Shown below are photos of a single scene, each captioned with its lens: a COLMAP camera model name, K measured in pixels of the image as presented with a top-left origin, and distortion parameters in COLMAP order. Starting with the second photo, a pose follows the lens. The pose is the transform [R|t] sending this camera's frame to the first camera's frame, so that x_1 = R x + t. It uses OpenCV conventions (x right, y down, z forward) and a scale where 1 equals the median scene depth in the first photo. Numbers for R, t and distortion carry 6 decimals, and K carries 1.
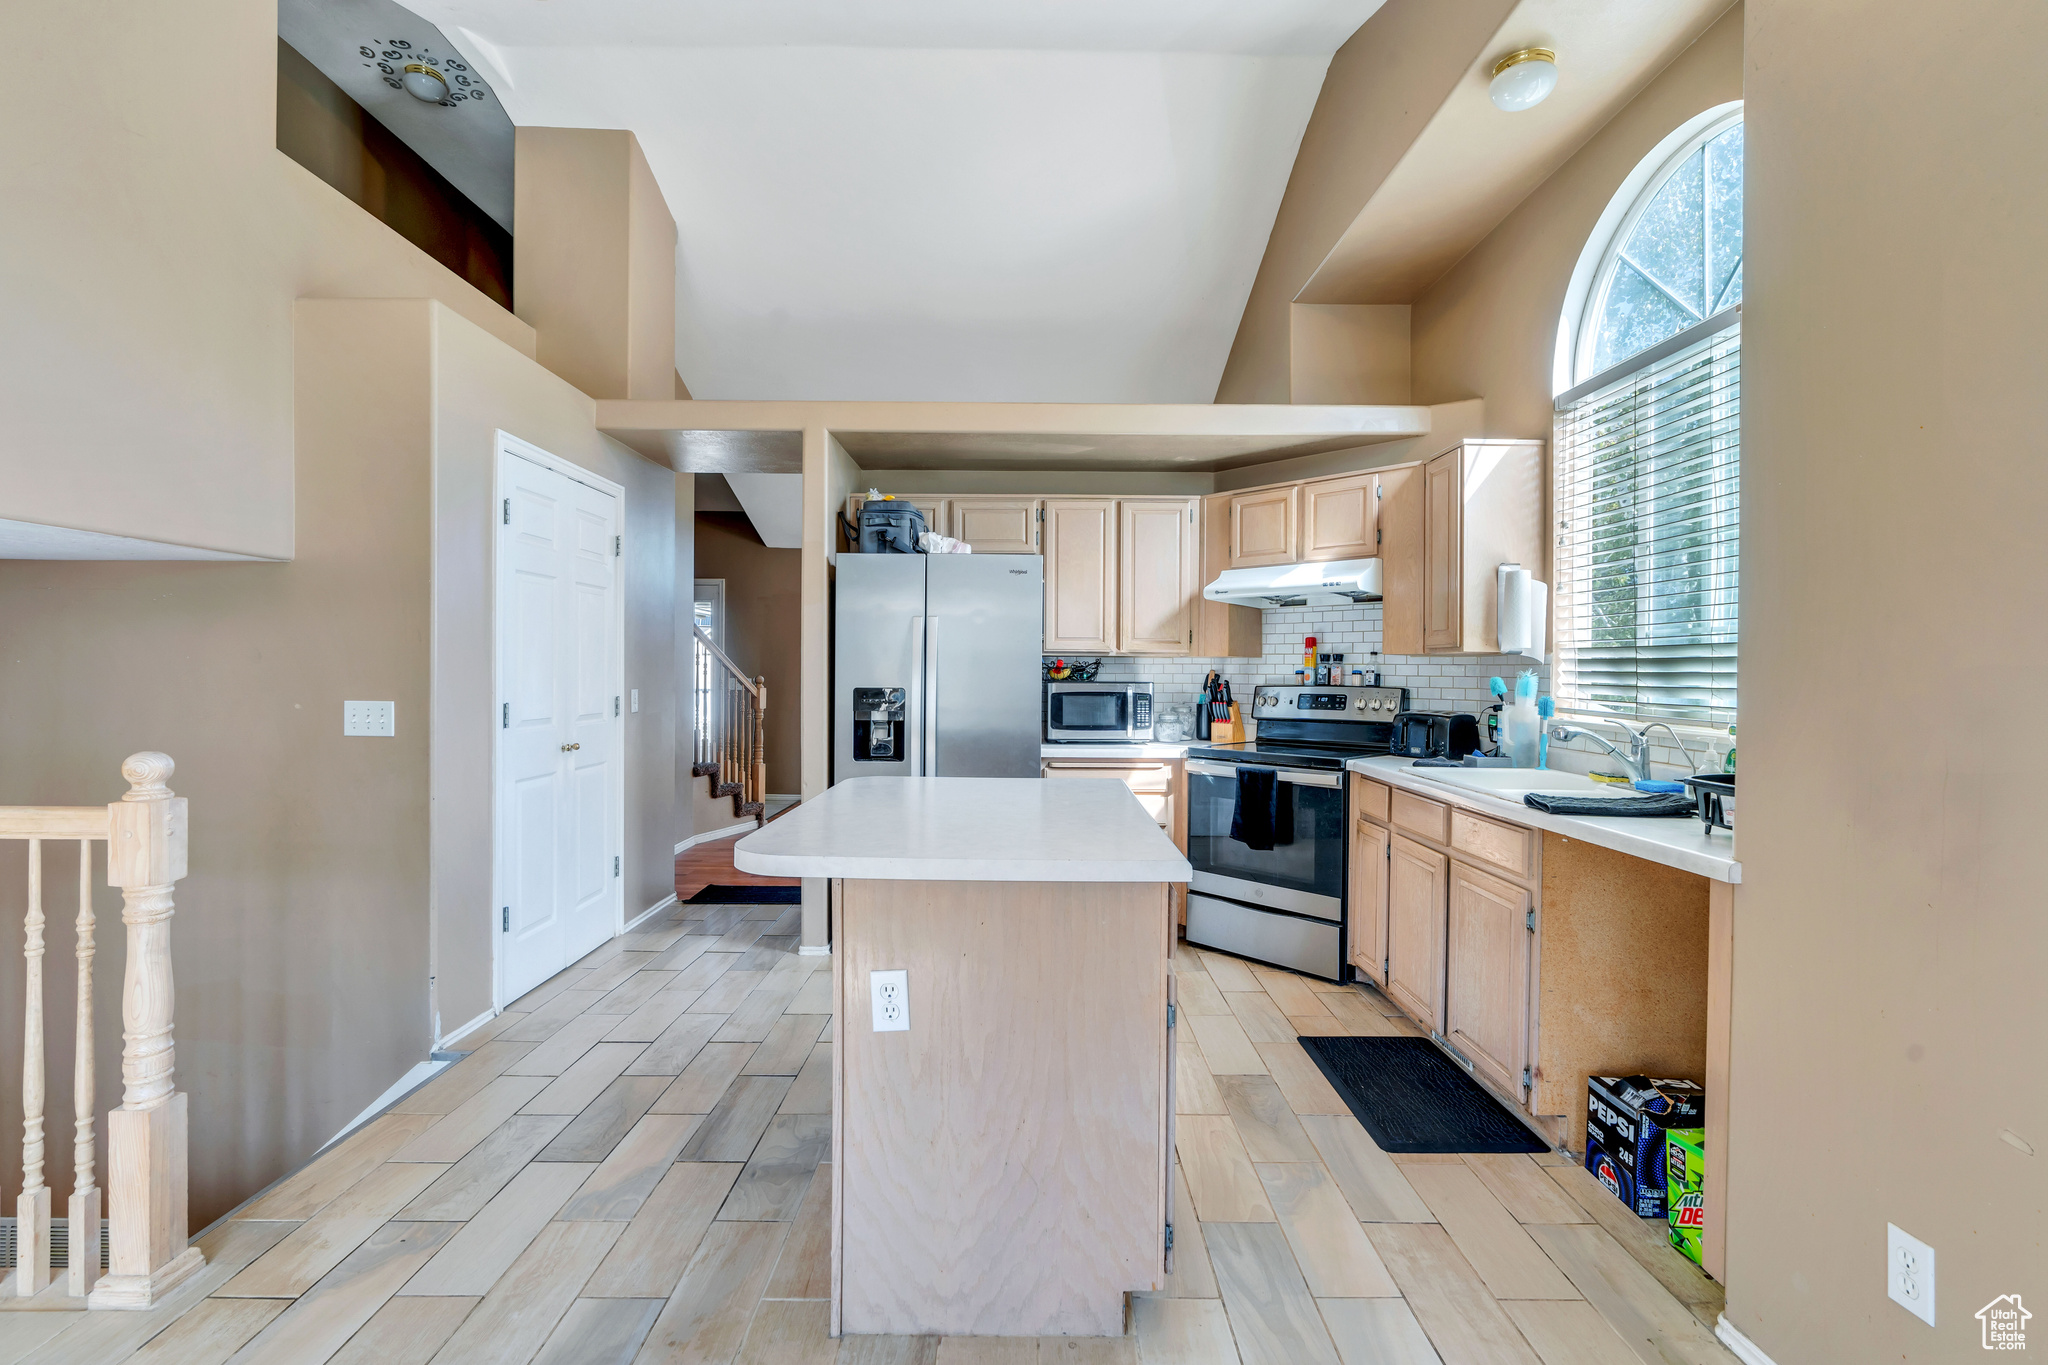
lens RADIAL K [[909.4, 0, 1024.3], [0, 909.4, 678.9], [0, 0, 1]] dist [-0.001731, -0.000324]
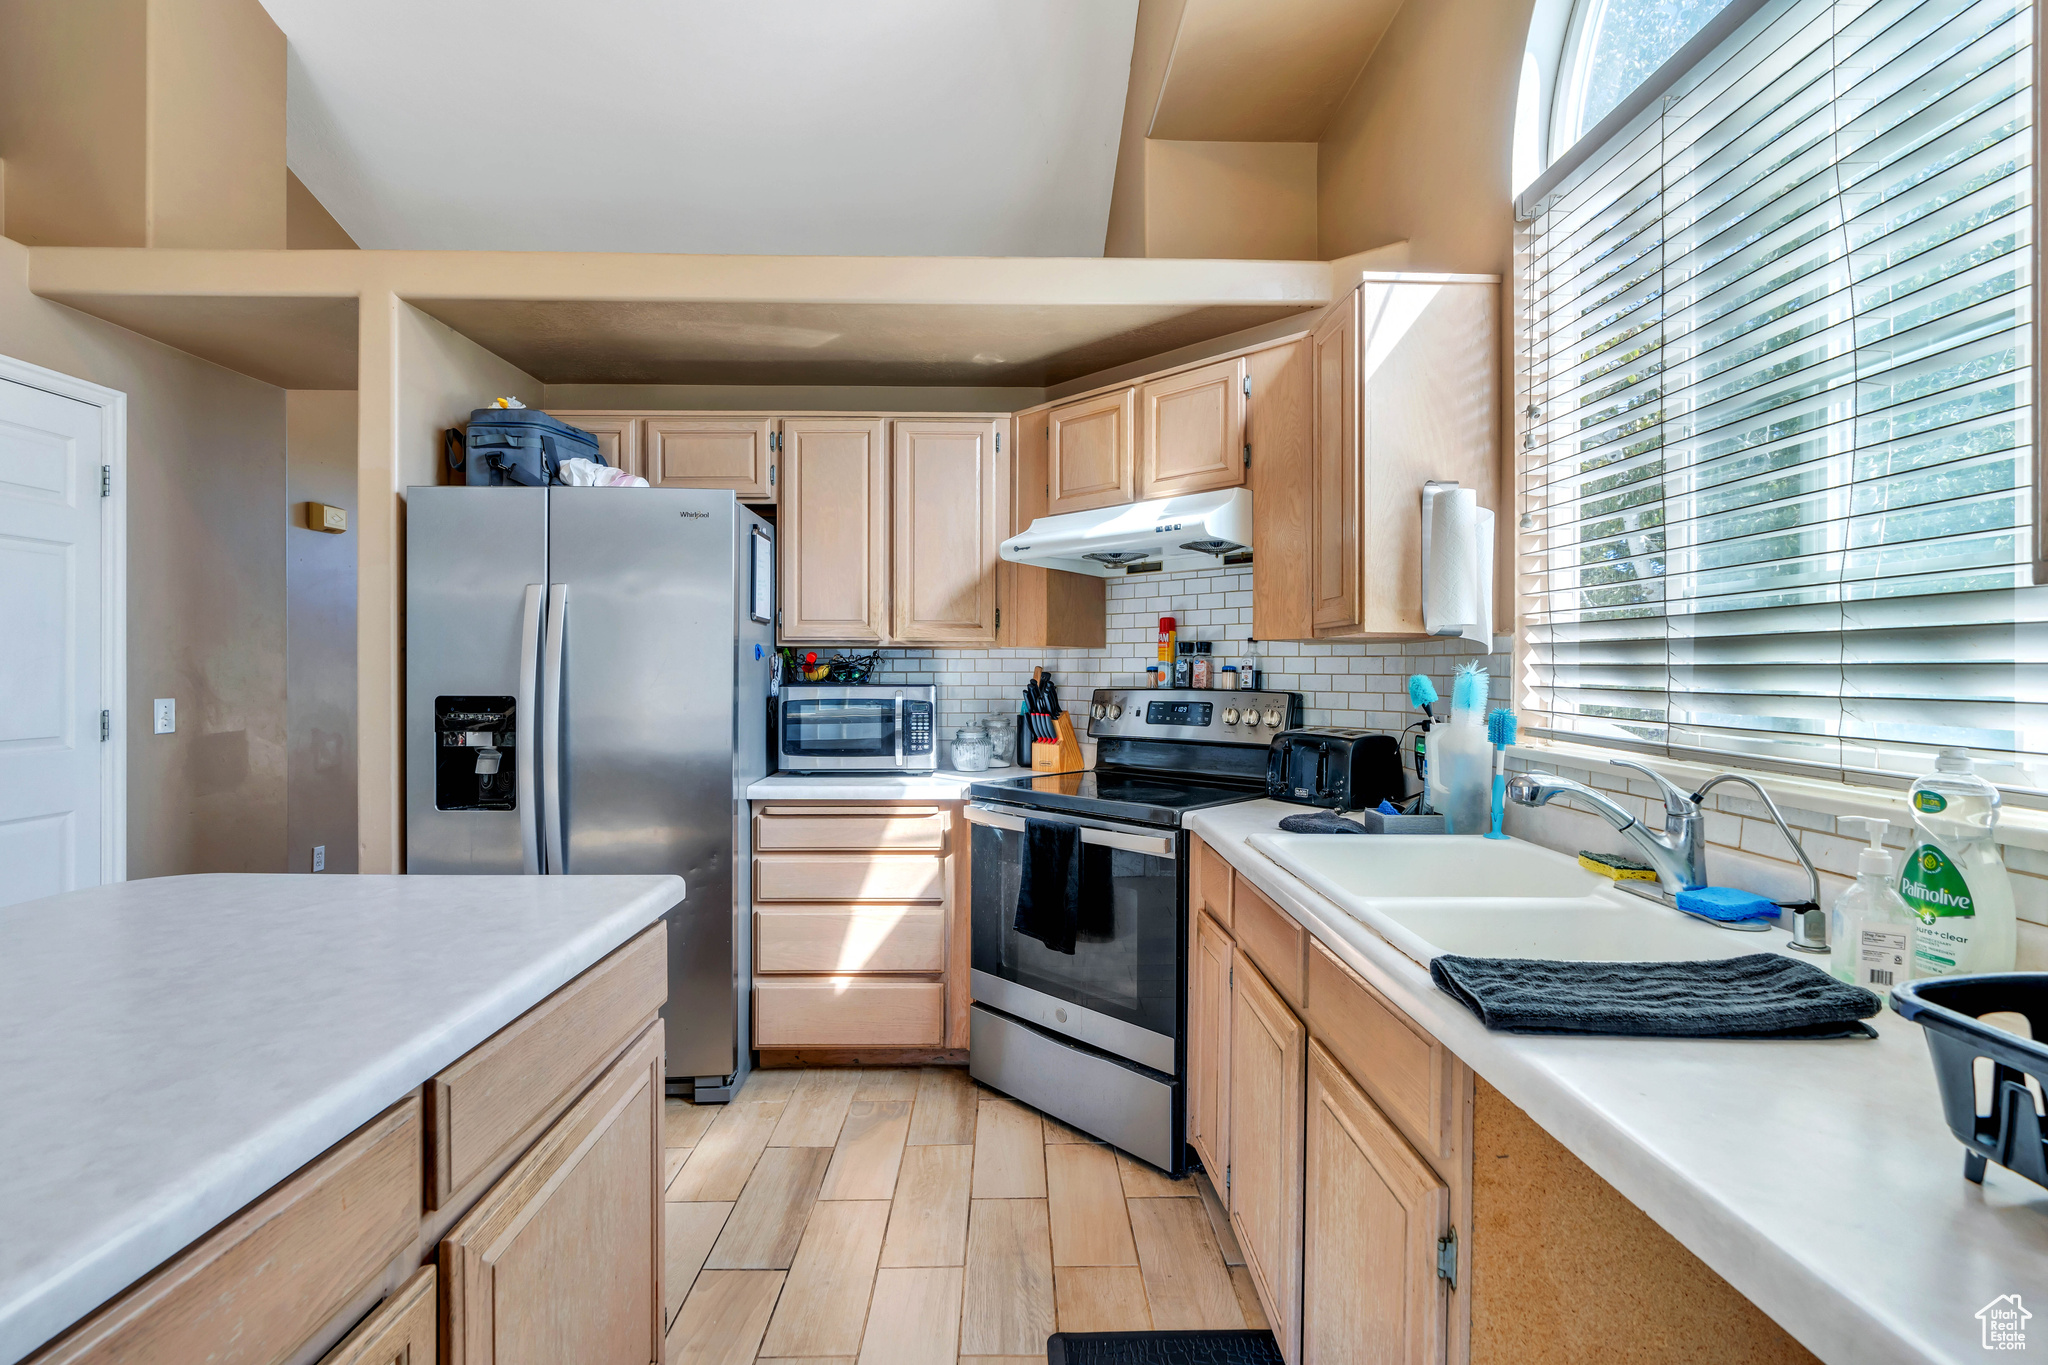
lens RADIAL K [[909.4, 0, 1023.0], [0, 909.4, 679.7], [0, 0, 1]] dist [-0.001731, -0.000324]
pose [[0.999848, -0.004148, 0.016954, 0.221380], [0.004136, 0.999991, 0.000783, -0.000369], [-0.016957, -0.000712, 0.999856, 0.364352]]
